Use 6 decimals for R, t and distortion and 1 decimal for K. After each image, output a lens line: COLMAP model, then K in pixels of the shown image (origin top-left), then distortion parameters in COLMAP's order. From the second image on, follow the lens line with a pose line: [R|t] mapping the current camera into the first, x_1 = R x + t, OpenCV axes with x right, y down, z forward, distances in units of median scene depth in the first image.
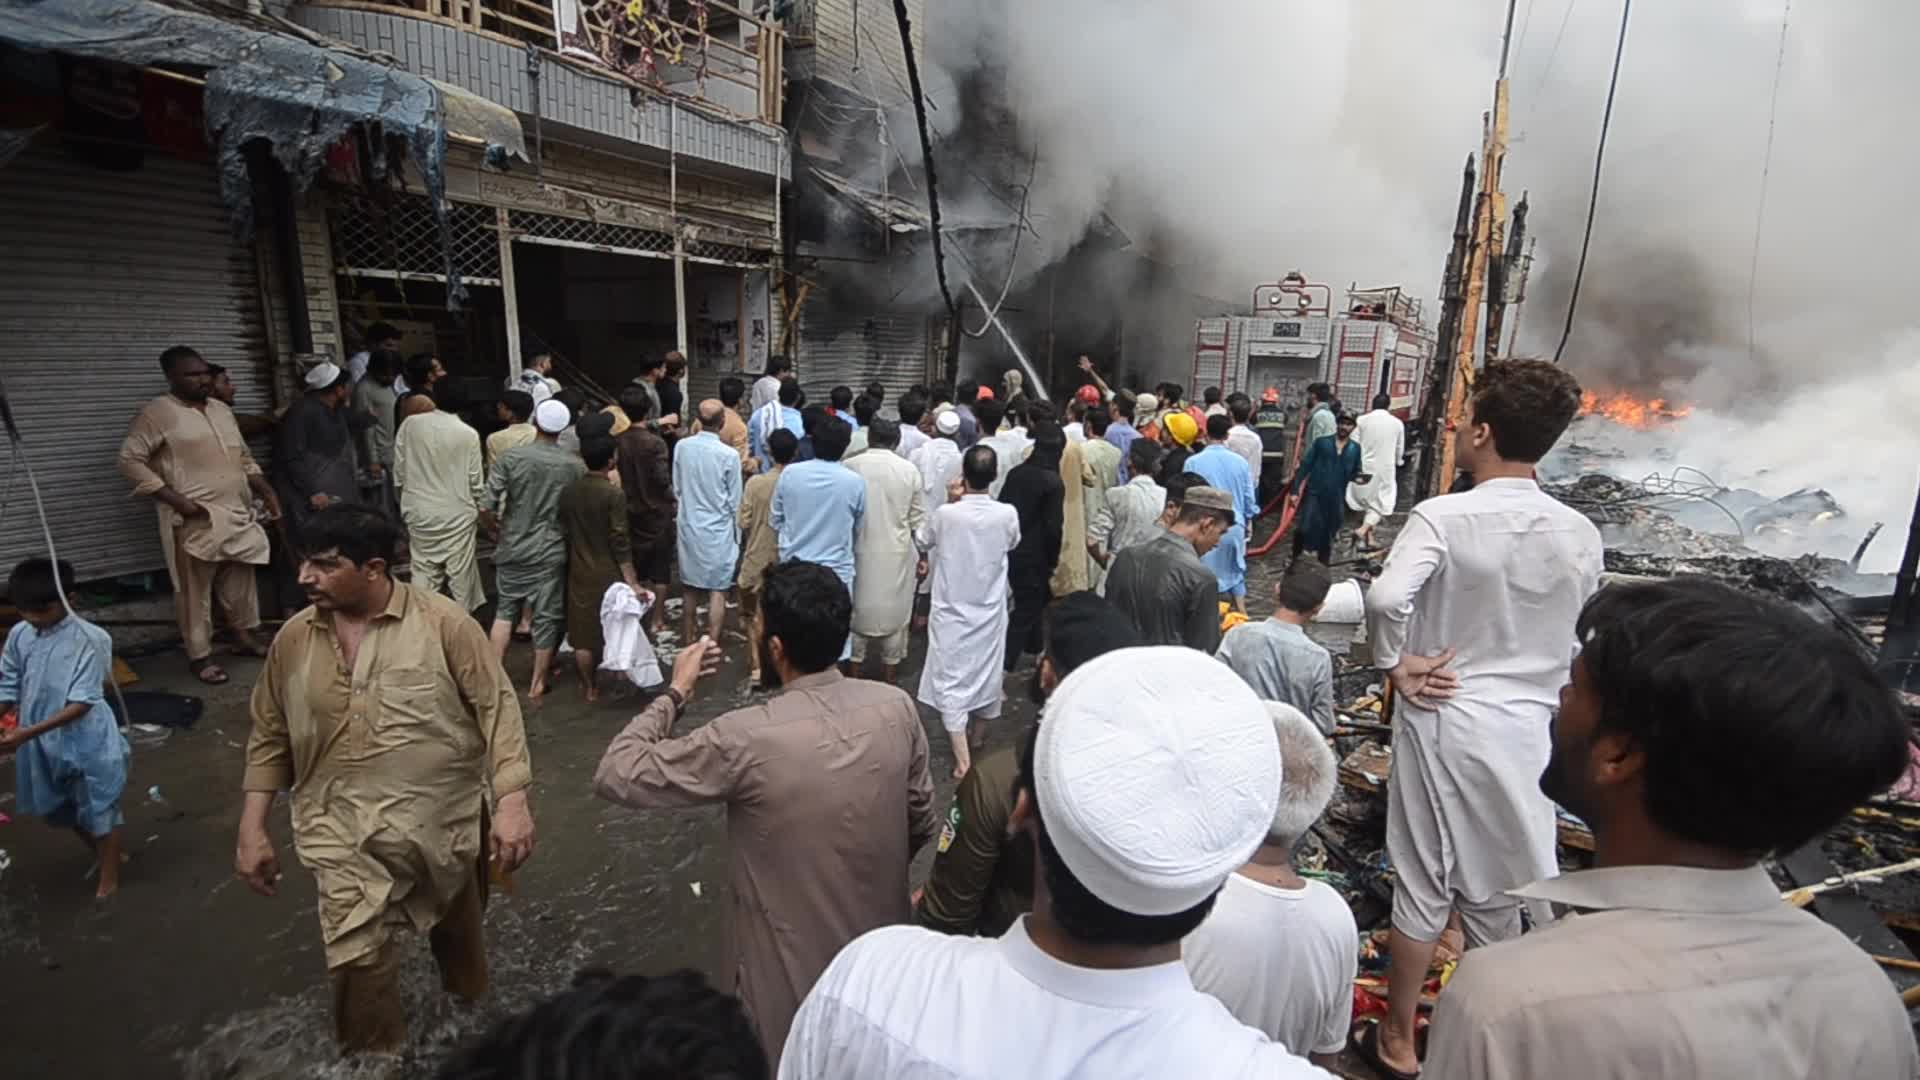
lens RADIAL K [[867.3, 0, 969.7], [0, 867.3, 545.7], [0, 0, 1]] dist [-0.004243, 0.000967]
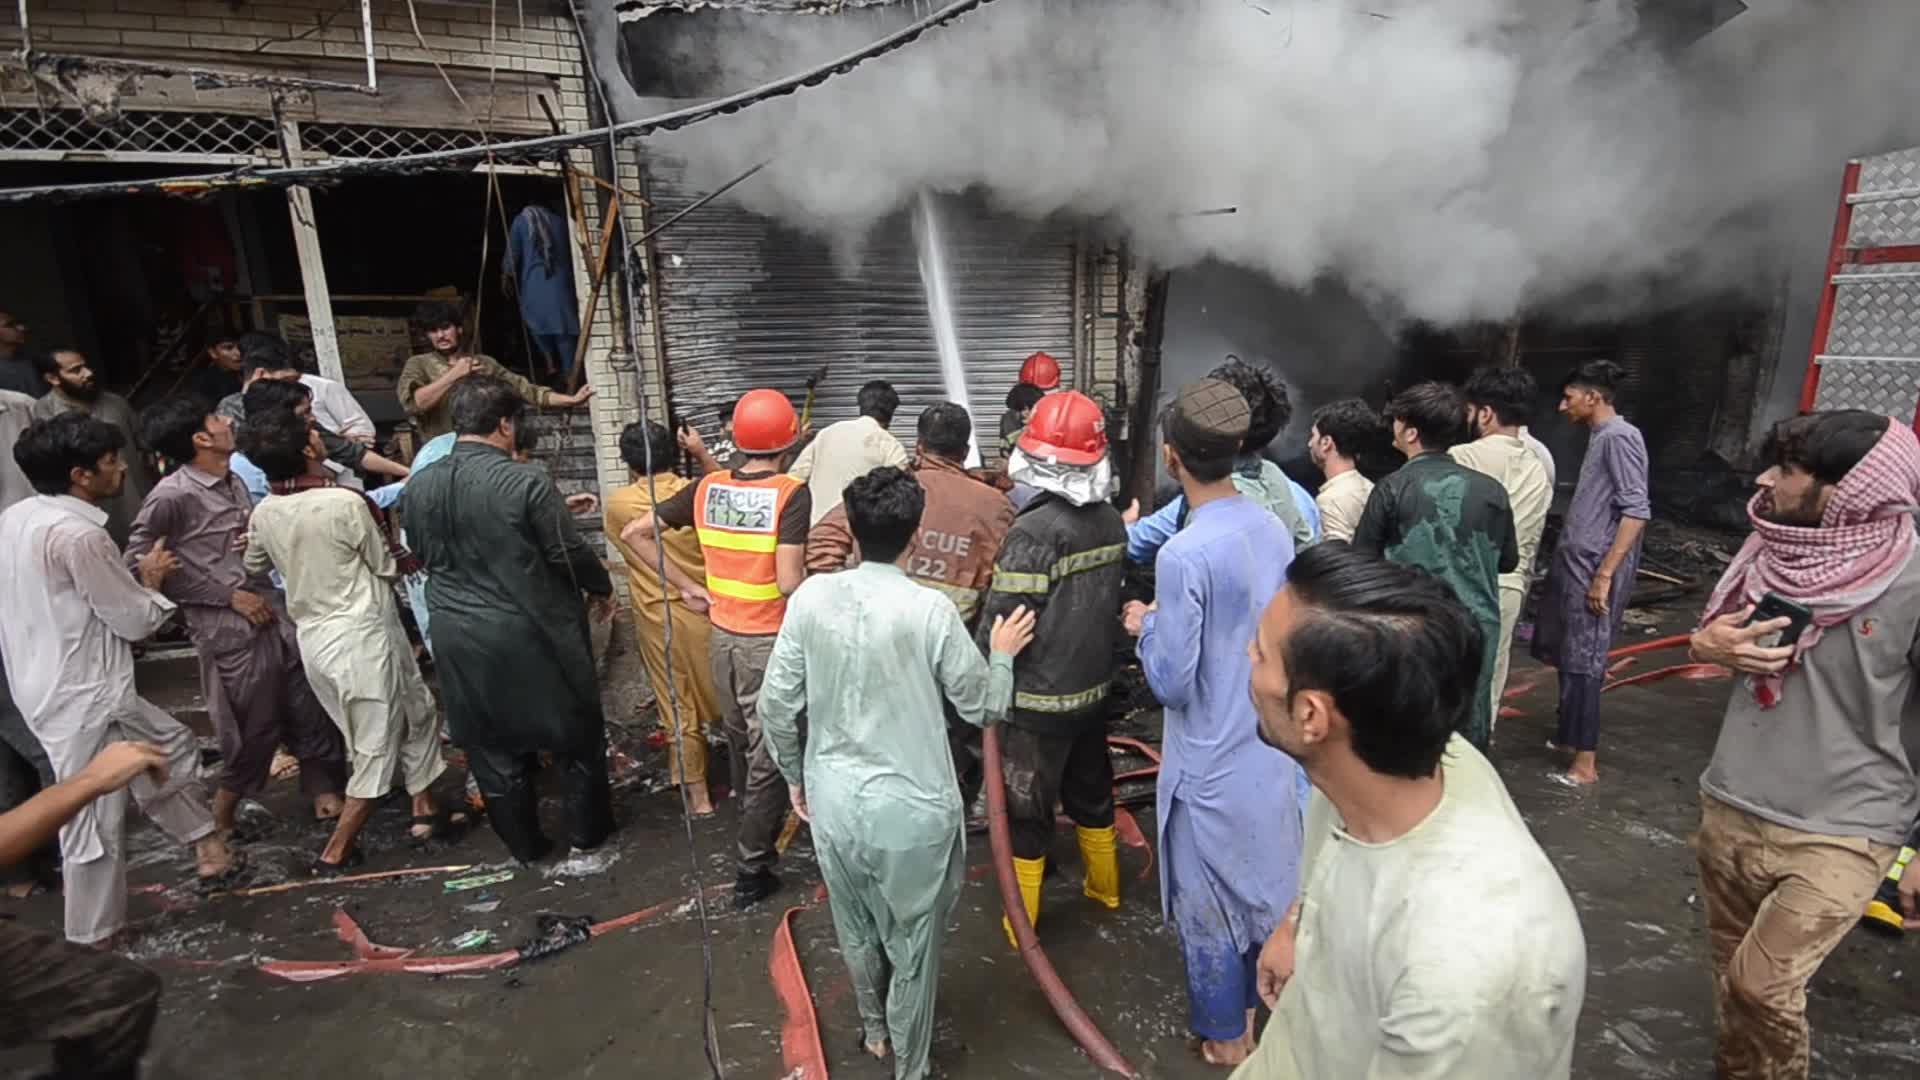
lens RADIAL K [[828.1, 0, 989.1], [0, 828.1, 546.8], [0, 0, 1]] dist [0.015854, -0.016117]
pose [[0.769298, 0.111725, -0.629046, 0.312574], [-0.101807, 0.993447, 0.051941, -0.156797], [0.630727, 0.024083, 0.775631, 0.821348]]
